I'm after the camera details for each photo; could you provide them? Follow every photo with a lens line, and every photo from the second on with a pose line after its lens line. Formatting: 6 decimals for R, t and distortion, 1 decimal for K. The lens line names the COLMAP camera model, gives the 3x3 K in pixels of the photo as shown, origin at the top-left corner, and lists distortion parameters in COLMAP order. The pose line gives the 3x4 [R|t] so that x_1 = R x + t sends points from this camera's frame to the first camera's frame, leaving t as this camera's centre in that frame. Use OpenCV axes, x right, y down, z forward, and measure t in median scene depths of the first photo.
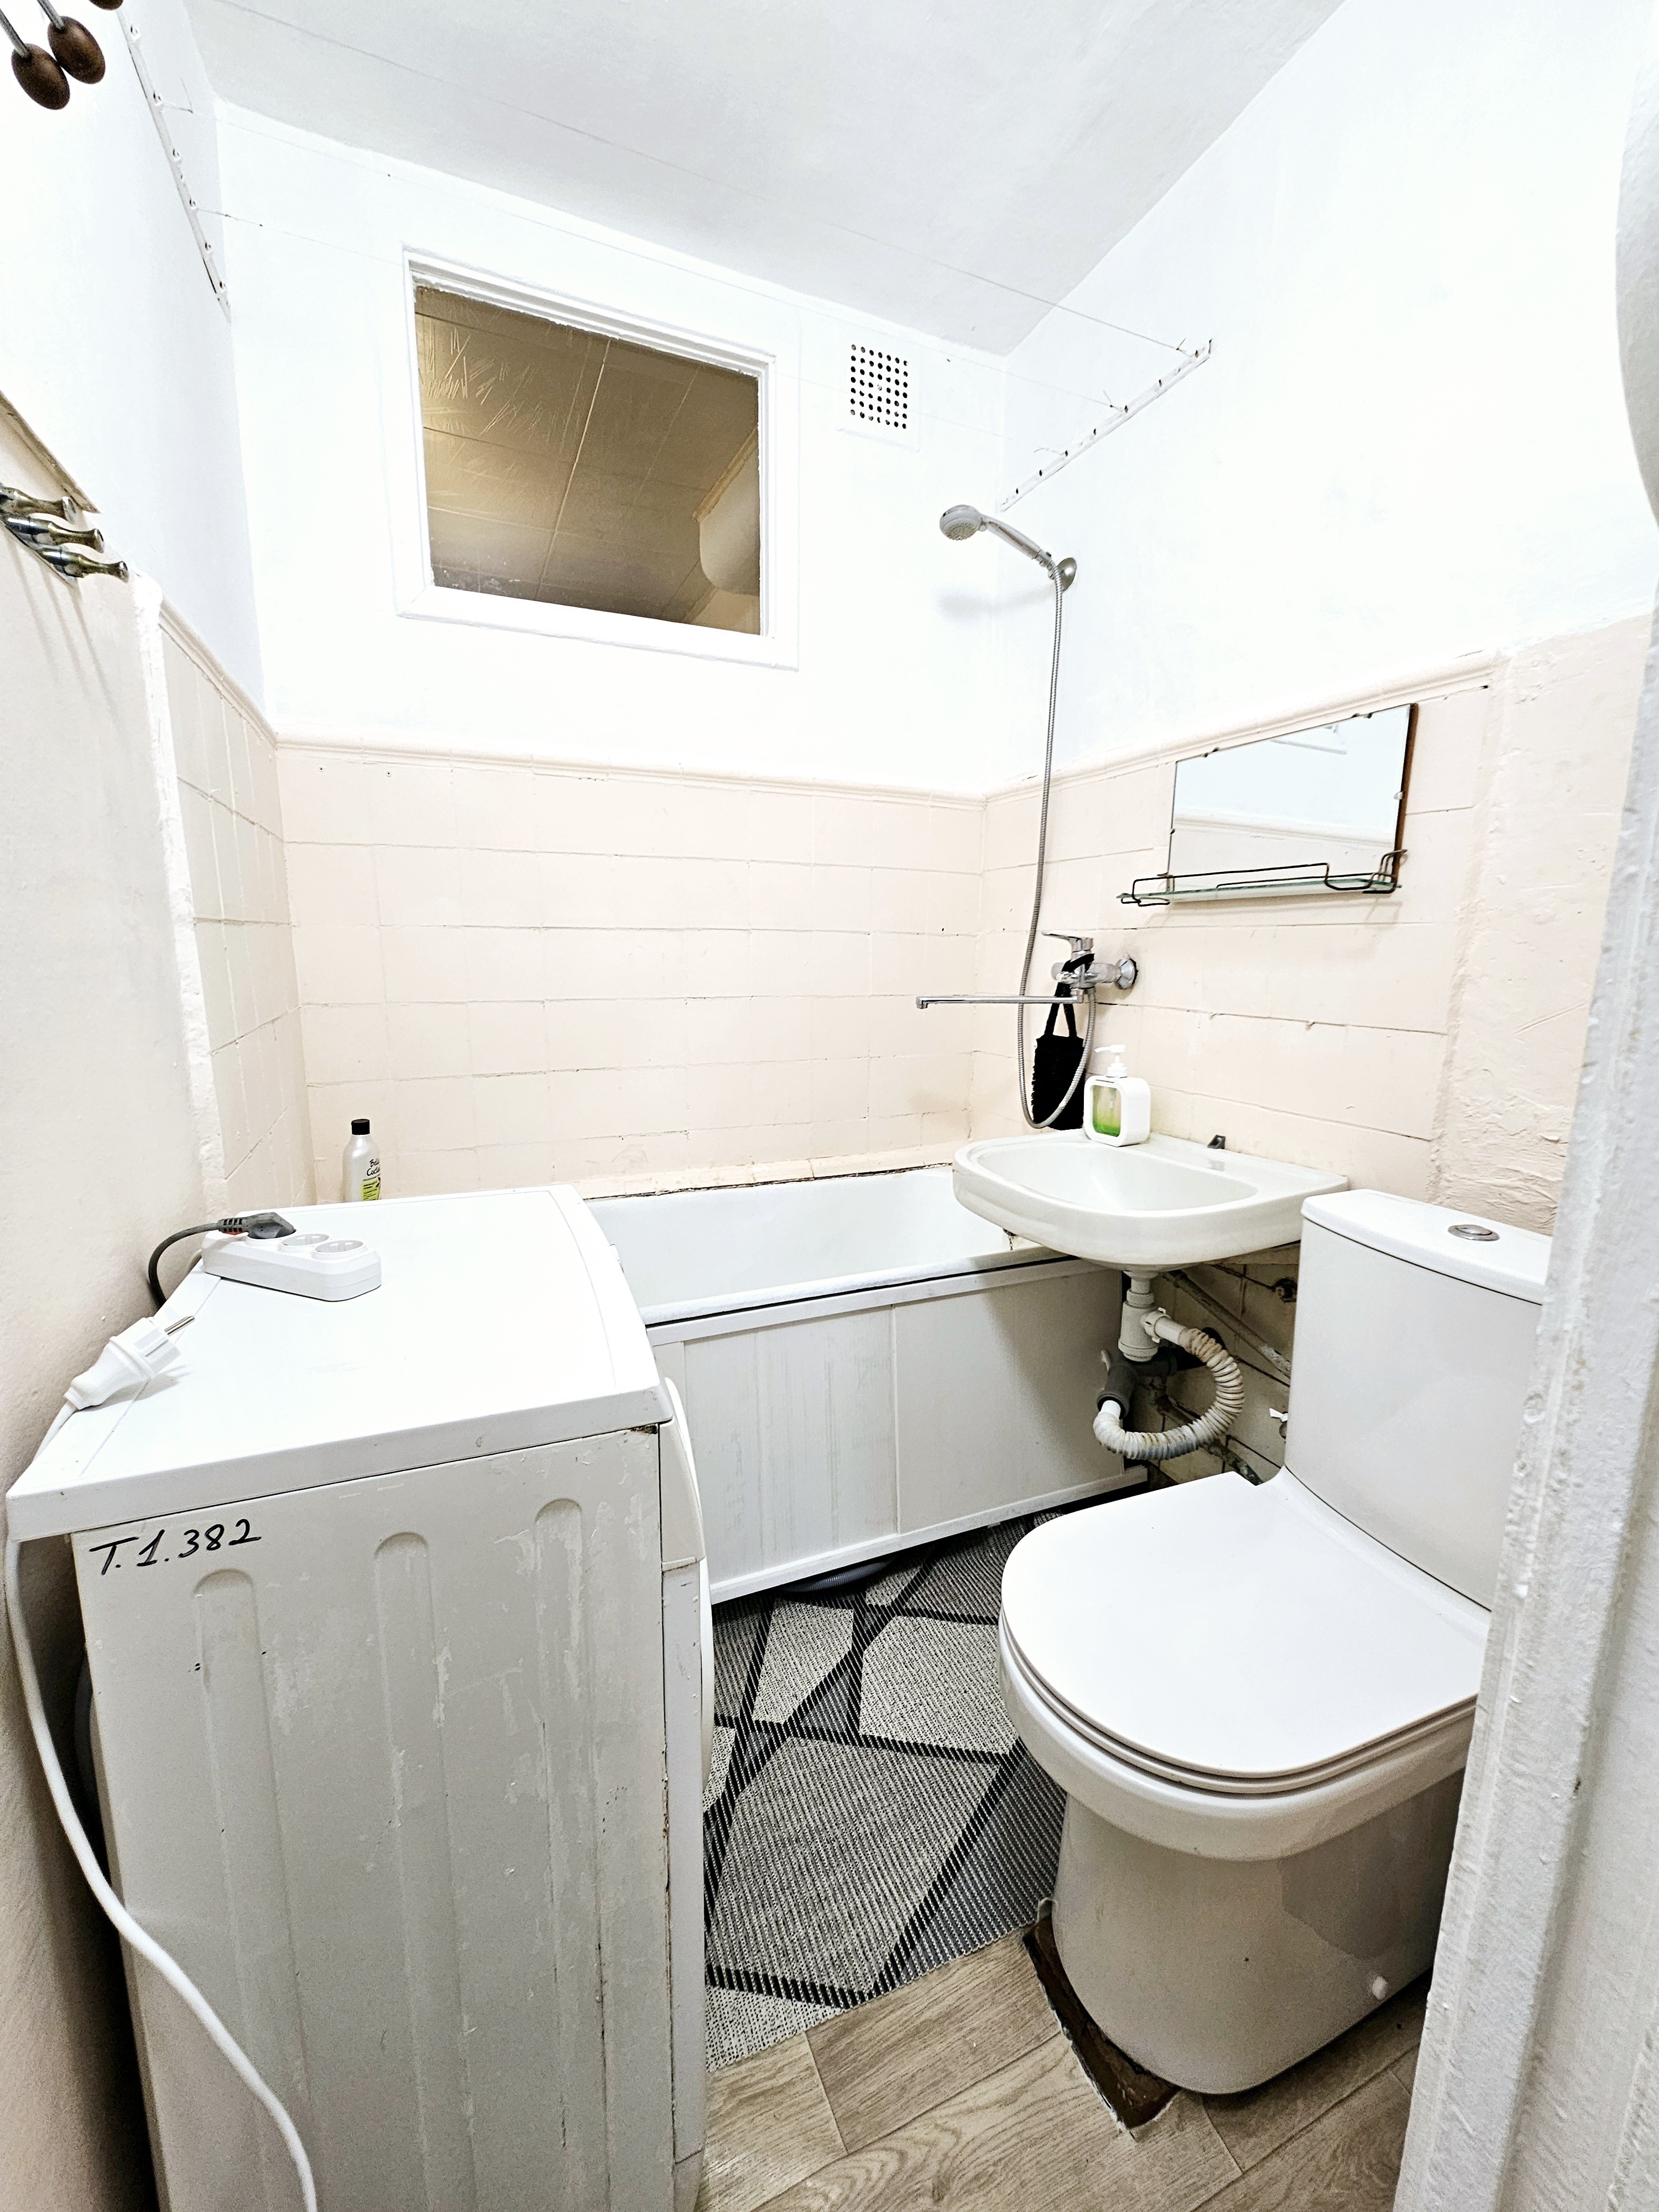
lens RADIAL K [[900.5, 0, 848.1], [0, 900.5, 1107.9], [0, 0, 1]] dist [0.000351, -0.000907]
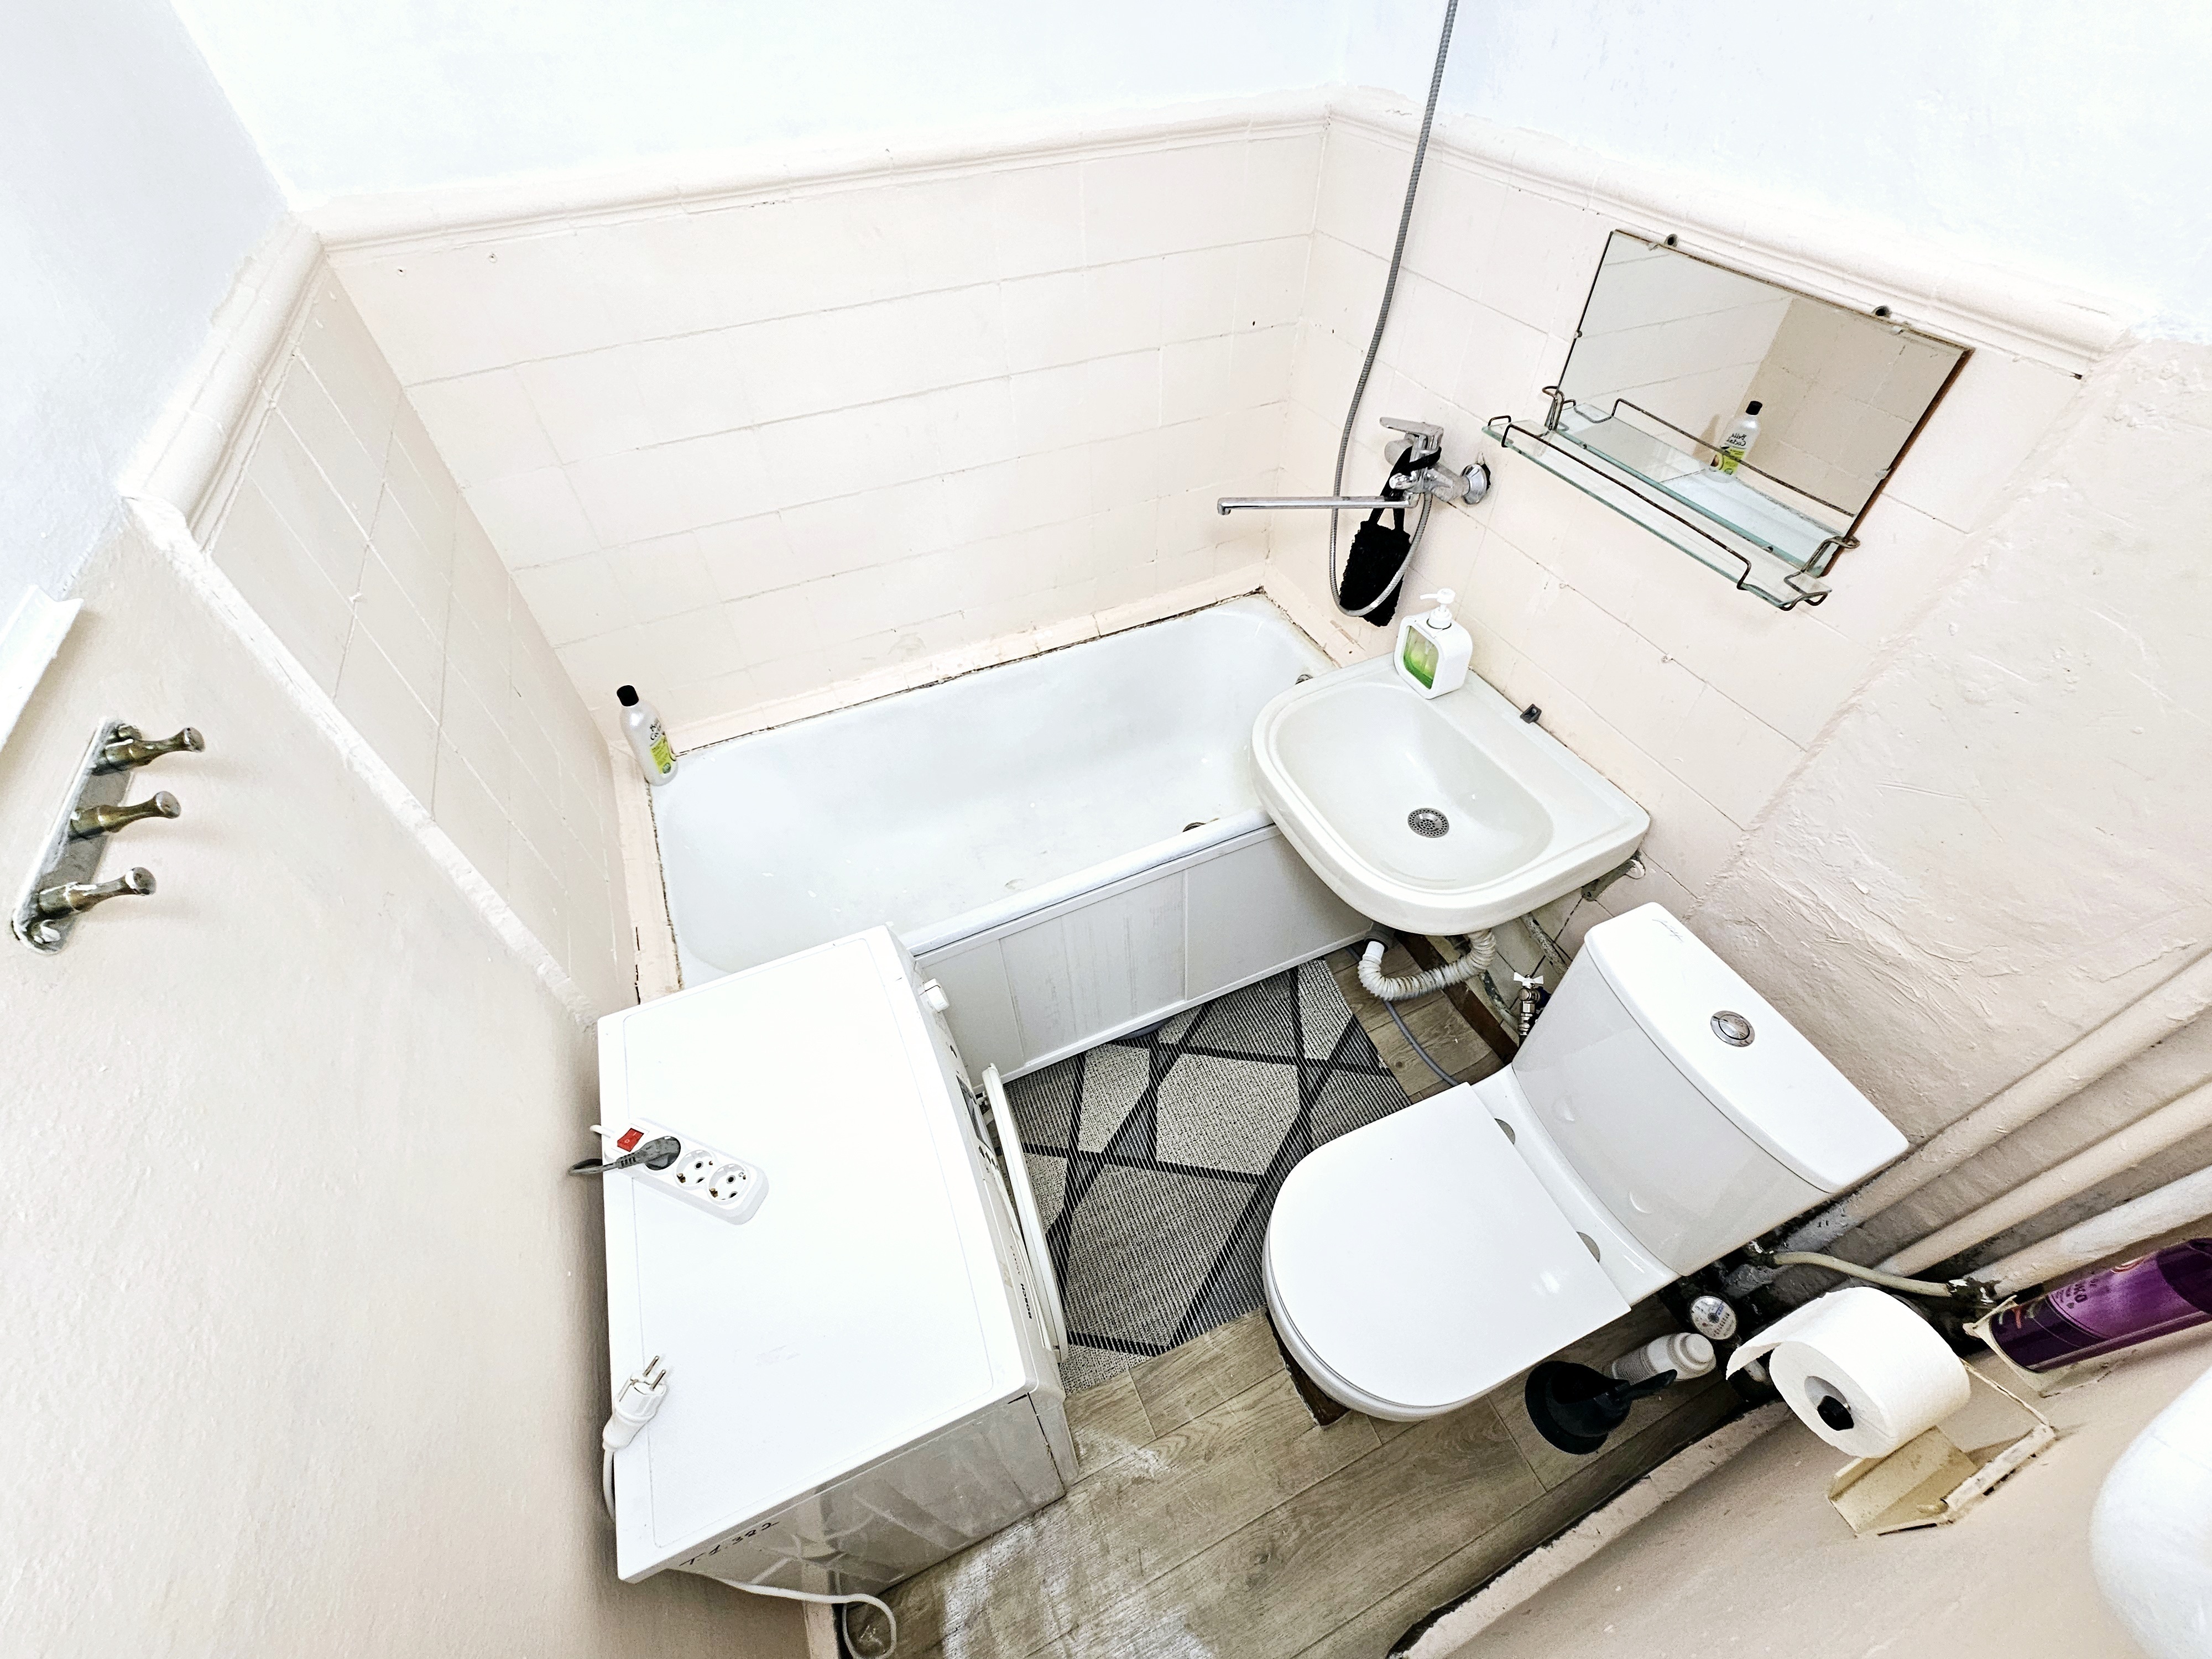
lens RADIAL K [[899.7, 0, 1106.4], [0, 899.7, 815.3], [0, 0, 1]] dist [0.001163, -0.000440]
pose [[0.999485, -0.021124, -0.024171, -0.017125], [0.031421, 0.797983, 0.601860, -0.484804], [0.006574, -0.602309, 0.798236, 0.187111]]
